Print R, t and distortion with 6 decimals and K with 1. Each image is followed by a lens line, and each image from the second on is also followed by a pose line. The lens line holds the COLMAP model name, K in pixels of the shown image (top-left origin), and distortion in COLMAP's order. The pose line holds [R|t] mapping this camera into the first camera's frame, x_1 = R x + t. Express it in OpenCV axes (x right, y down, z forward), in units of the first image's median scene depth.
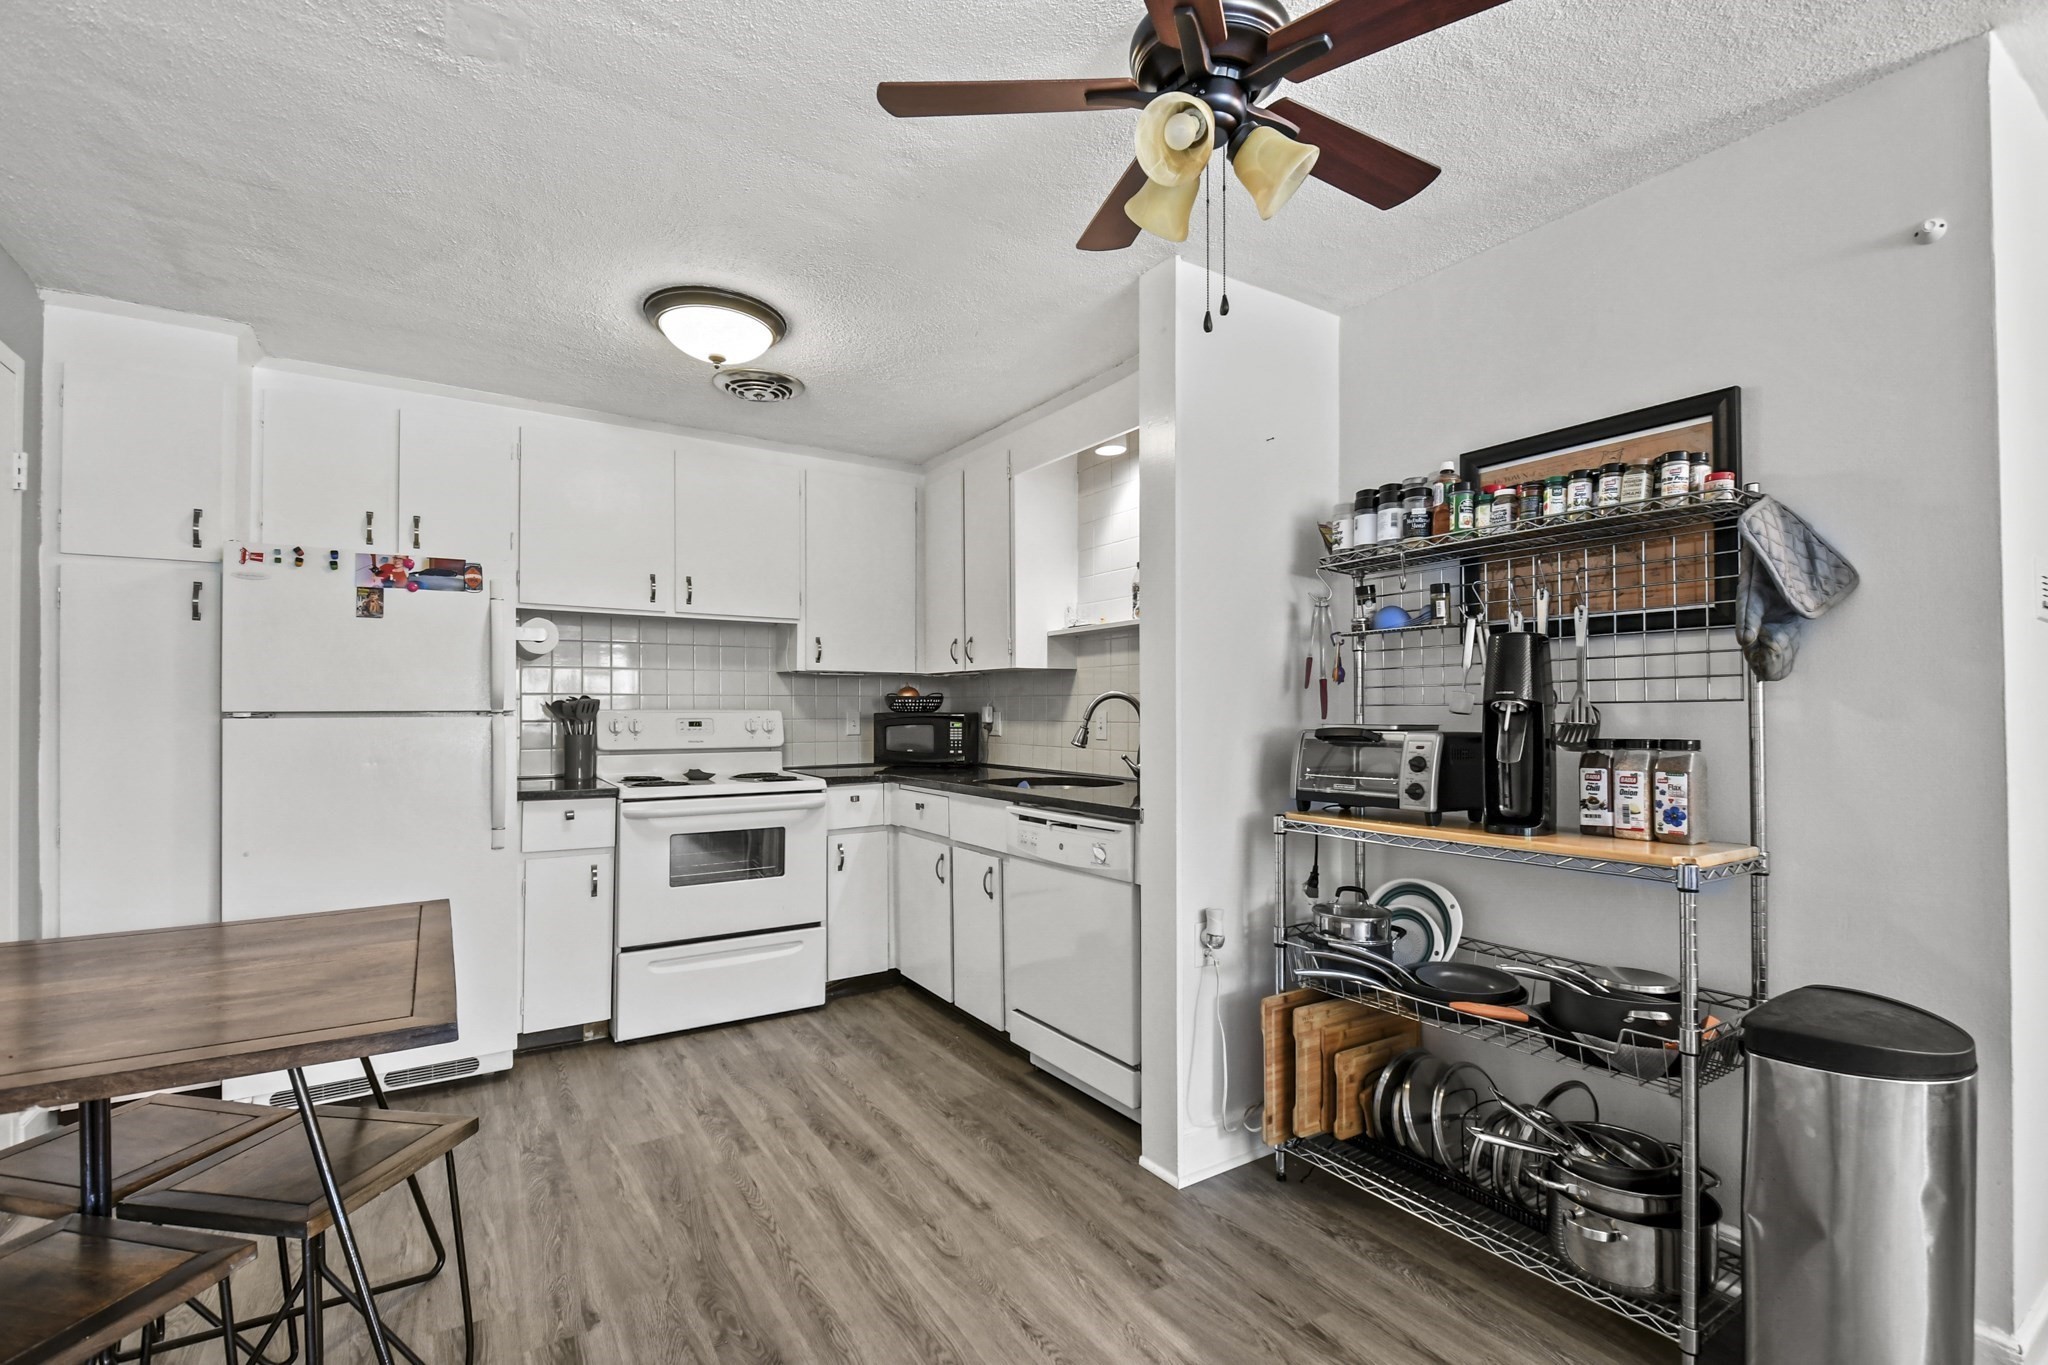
lens RADIAL K [[918.7, 0, 1009.5], [0, 918.7, 698.8], [0, 0, 1]] dist [0.037346, -0.024558]
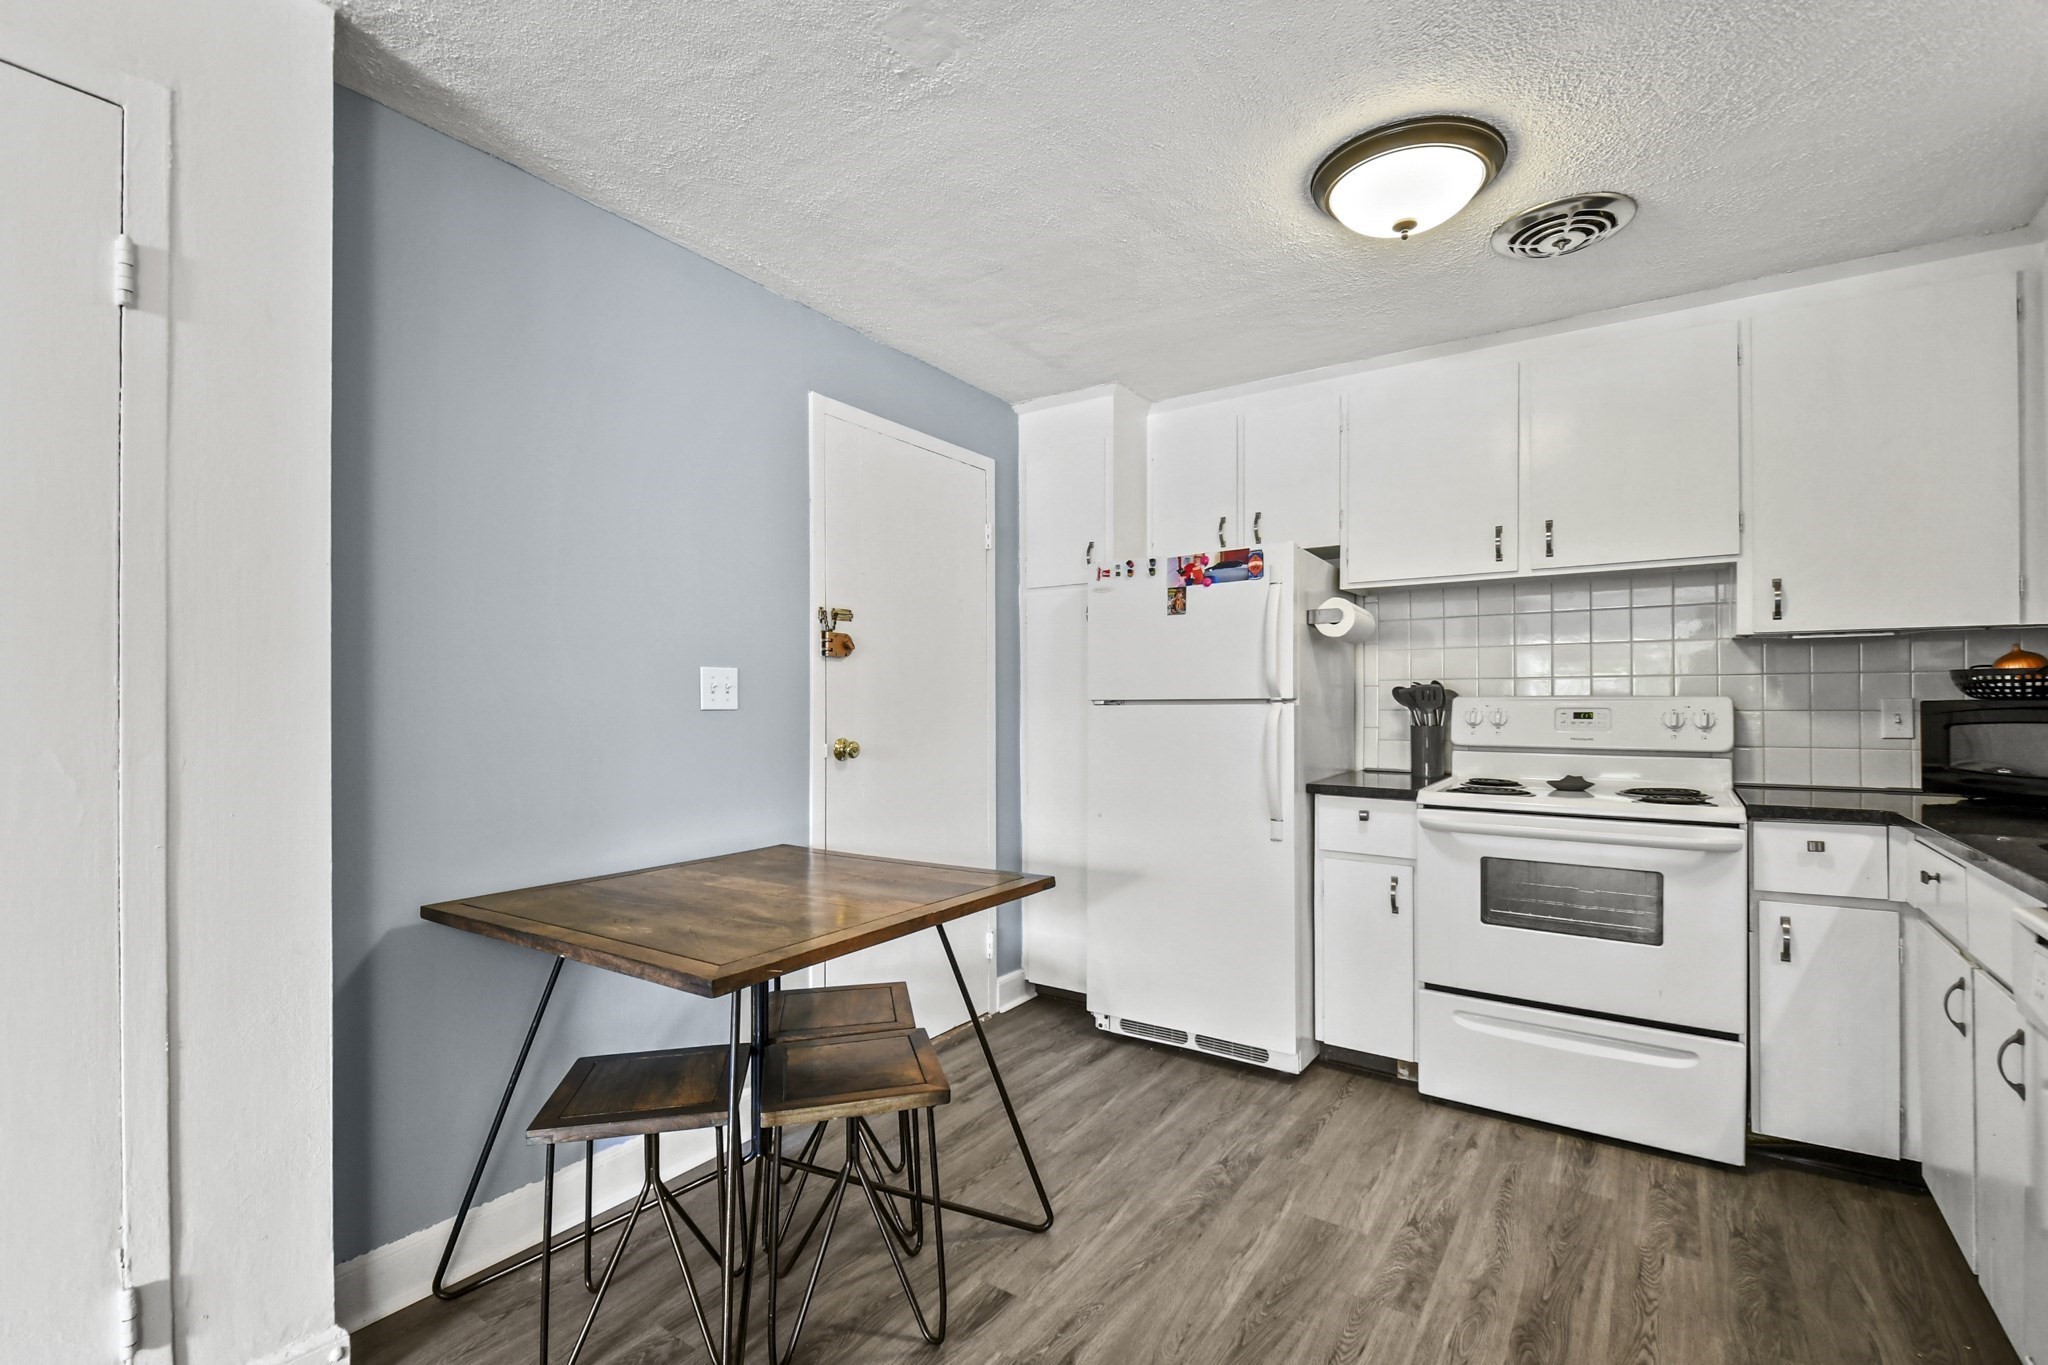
lens RADIAL K [[918.7, 0, 1009.5], [0, 918.7, 698.8], [0, 0, 1]] dist [0.037346, -0.024558]
pose [[0.395488, -0.004531, -0.918460, 0.208401], [0.015149, 0.999884, 0.001590, 0.006792], [0.918346, -0.014542, 0.395510, 0.341682]]
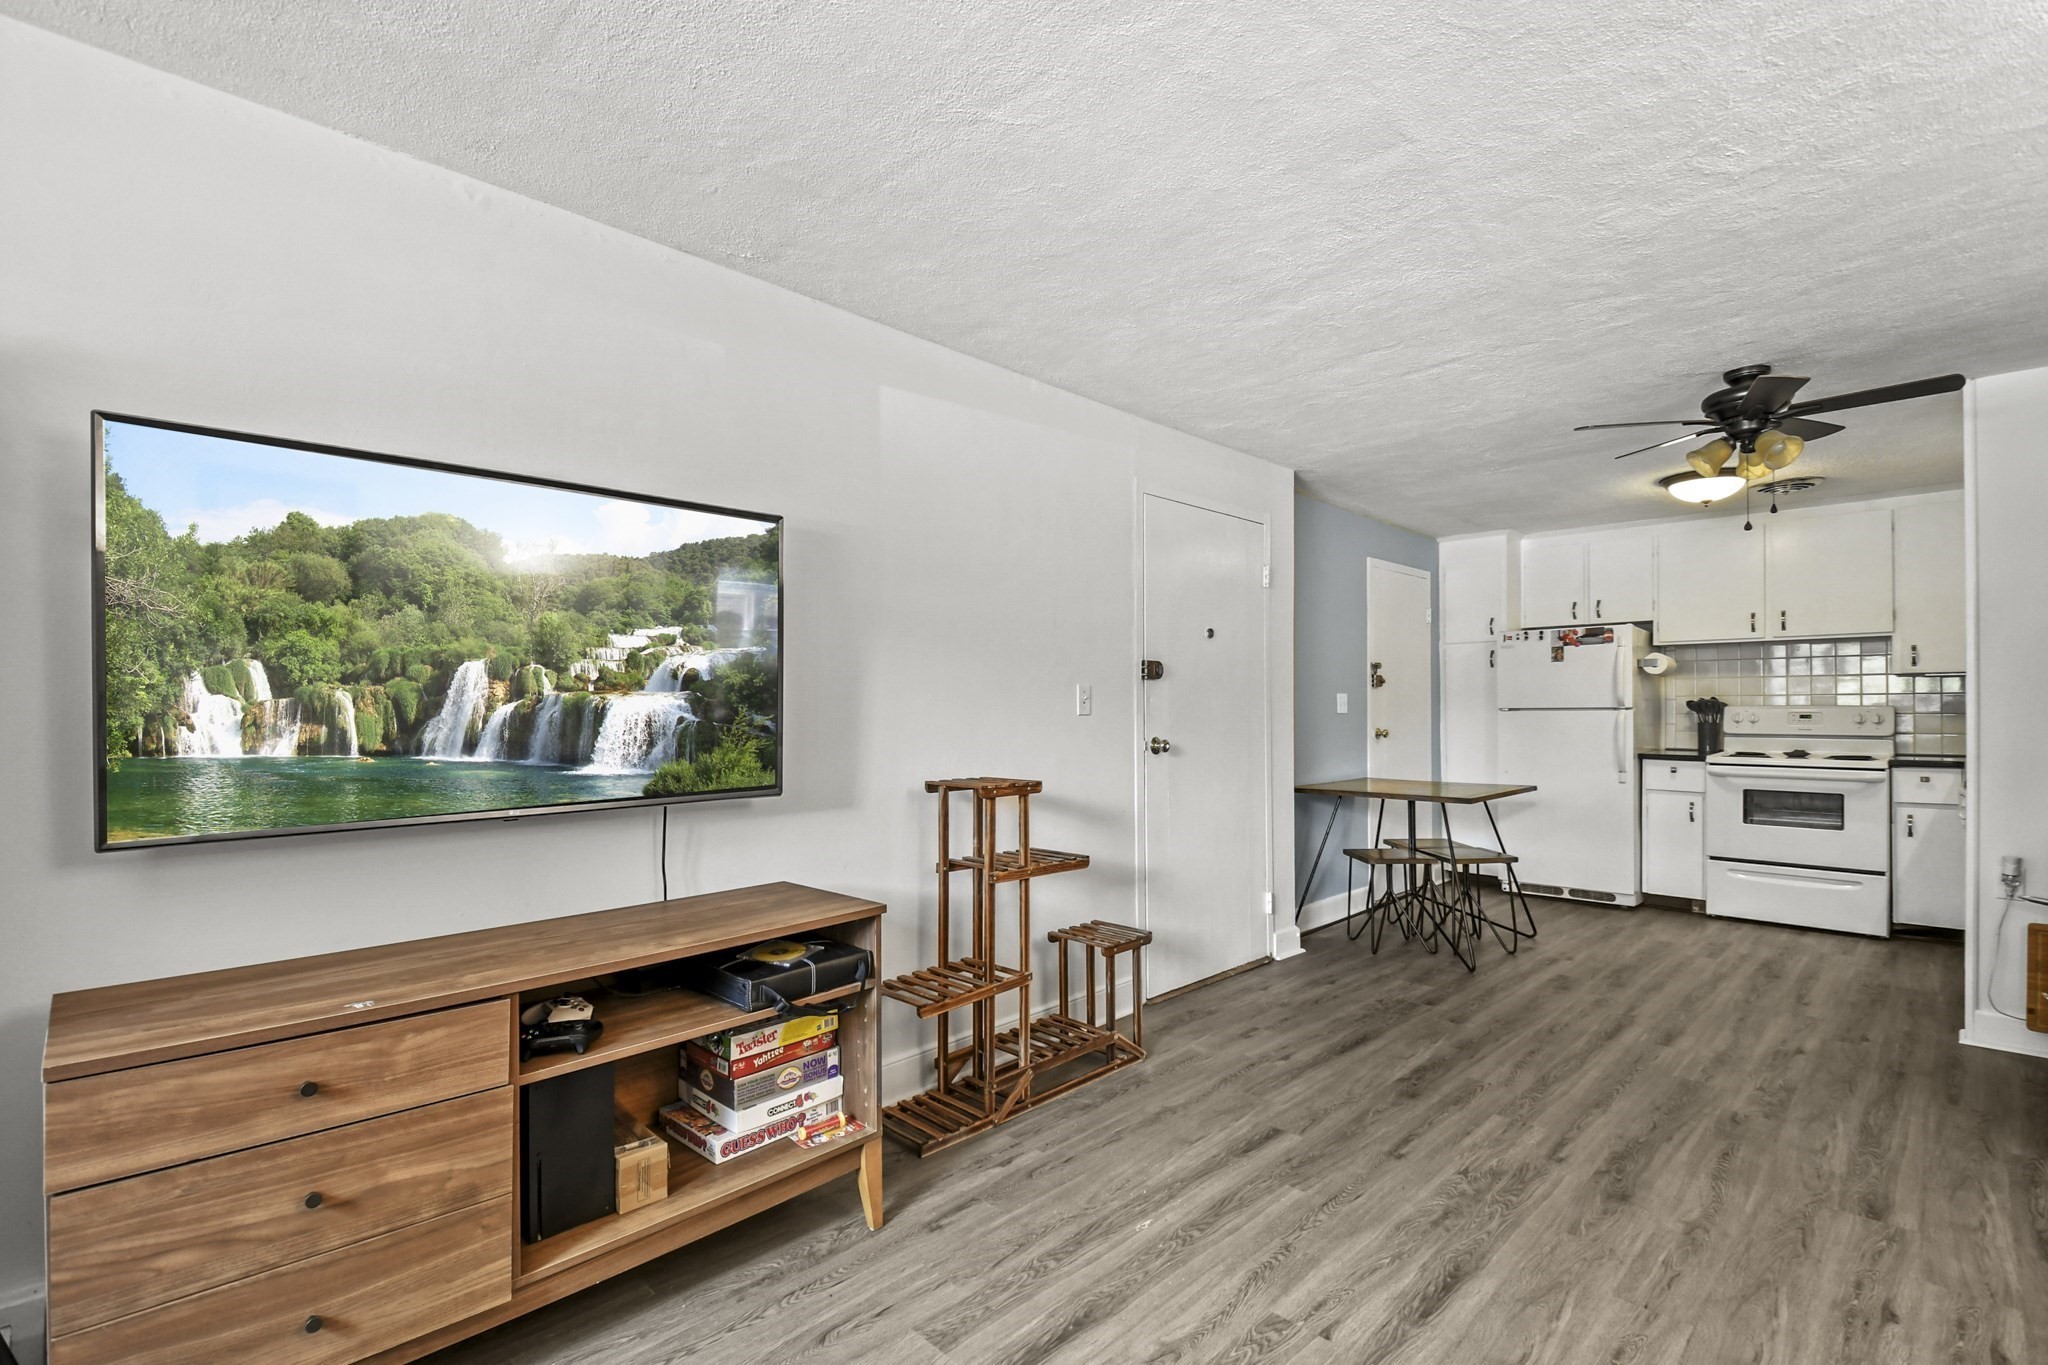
lens RADIAL K [[927.4, 0, 1018.6], [0, 927.4, 704.8], [0, 0, 1]] dist [0.001250, -0.000705]
pose [[0.221306, -0.003310, -0.975199, 0.904944], [0.017460, 0.999847, 0.000568, -0.013582], [0.975048, -0.017153, 0.221330, -0.524330]]
